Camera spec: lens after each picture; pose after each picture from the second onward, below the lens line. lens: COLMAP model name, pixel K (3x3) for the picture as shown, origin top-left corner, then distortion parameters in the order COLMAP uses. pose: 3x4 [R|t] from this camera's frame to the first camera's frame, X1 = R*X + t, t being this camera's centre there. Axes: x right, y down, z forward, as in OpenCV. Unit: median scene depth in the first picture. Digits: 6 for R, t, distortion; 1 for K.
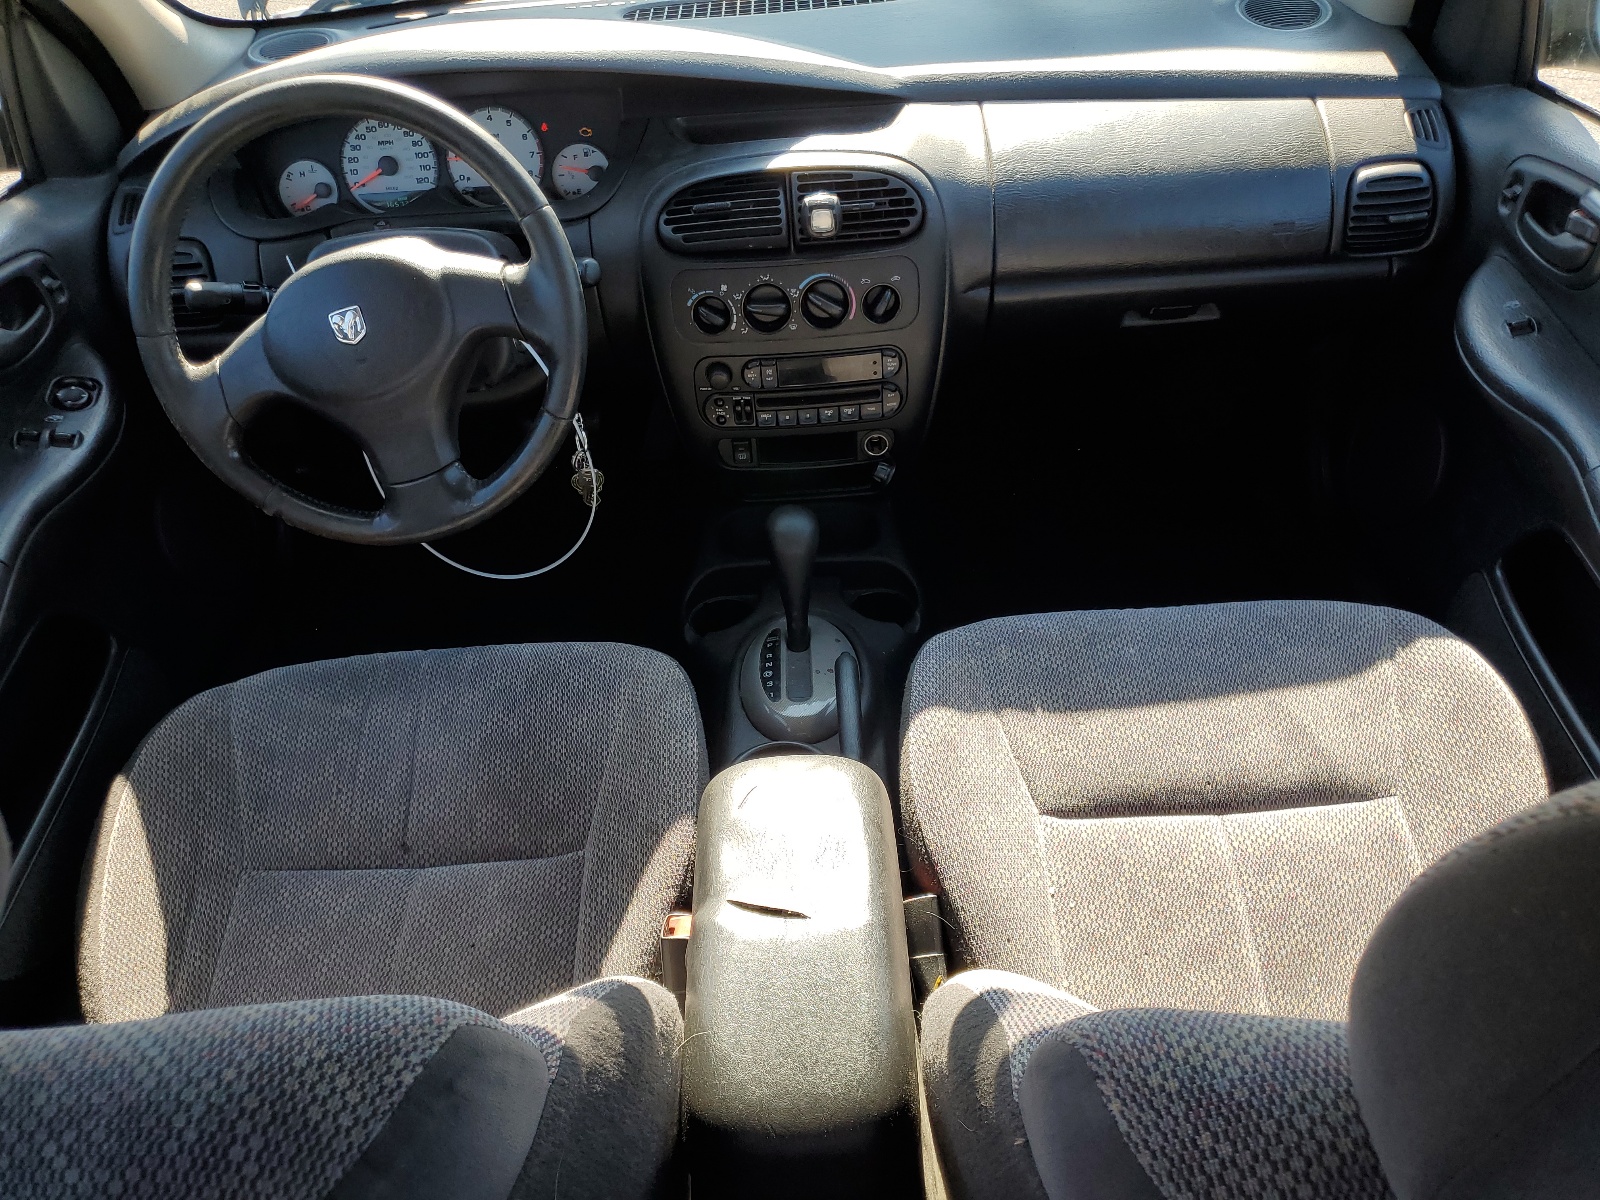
lens RADIAL K [[1207.7, 0, 797.9], [0, 1207.7, 599.6], [0, 0, 1]] dist [0.002746, 0.000430]
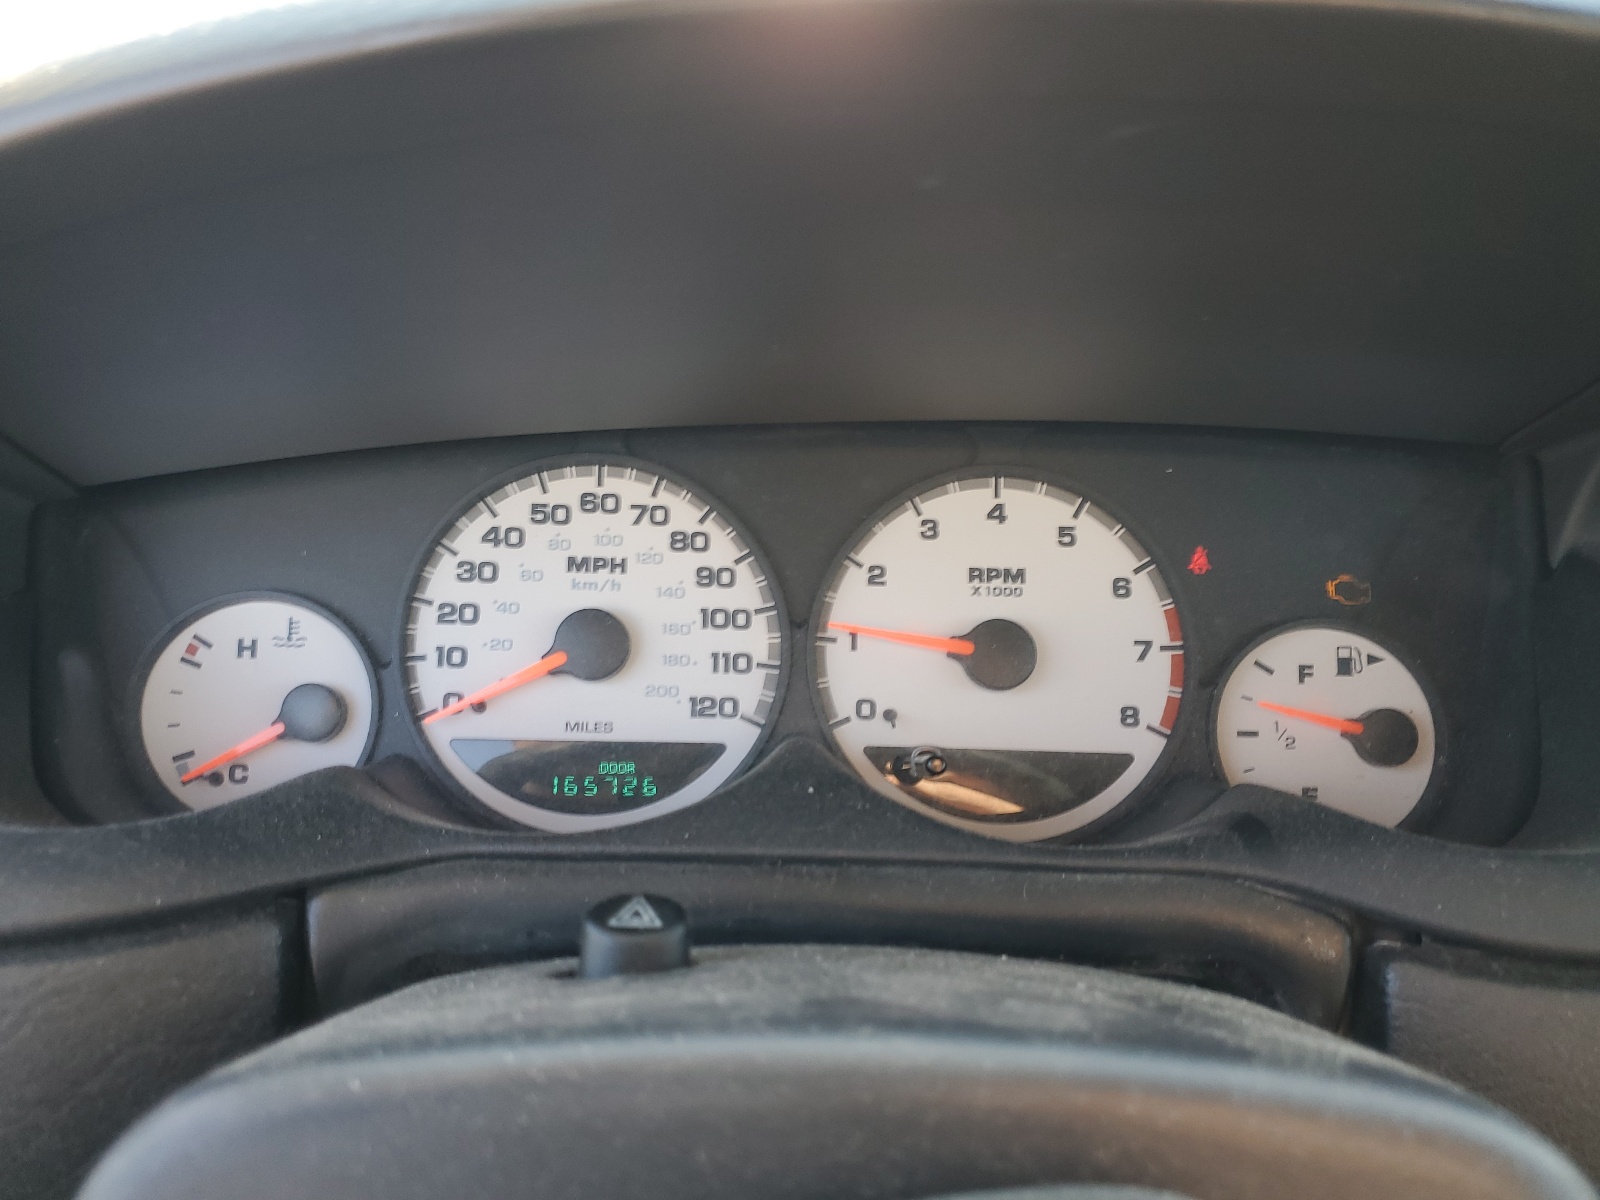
lens RADIAL K [[1207.7, 0, 800.3], [0, 1207.7, 602.1], [0, 0, 1]] dist [0.002746, 0.000430]
pose [[0.993597, 0.085265, 0.074132, -0.313701], [-0.048600, 0.914851, -0.400856, -0.264366], [-0.101999, 0.394686, 0.913137, 0.751320]]
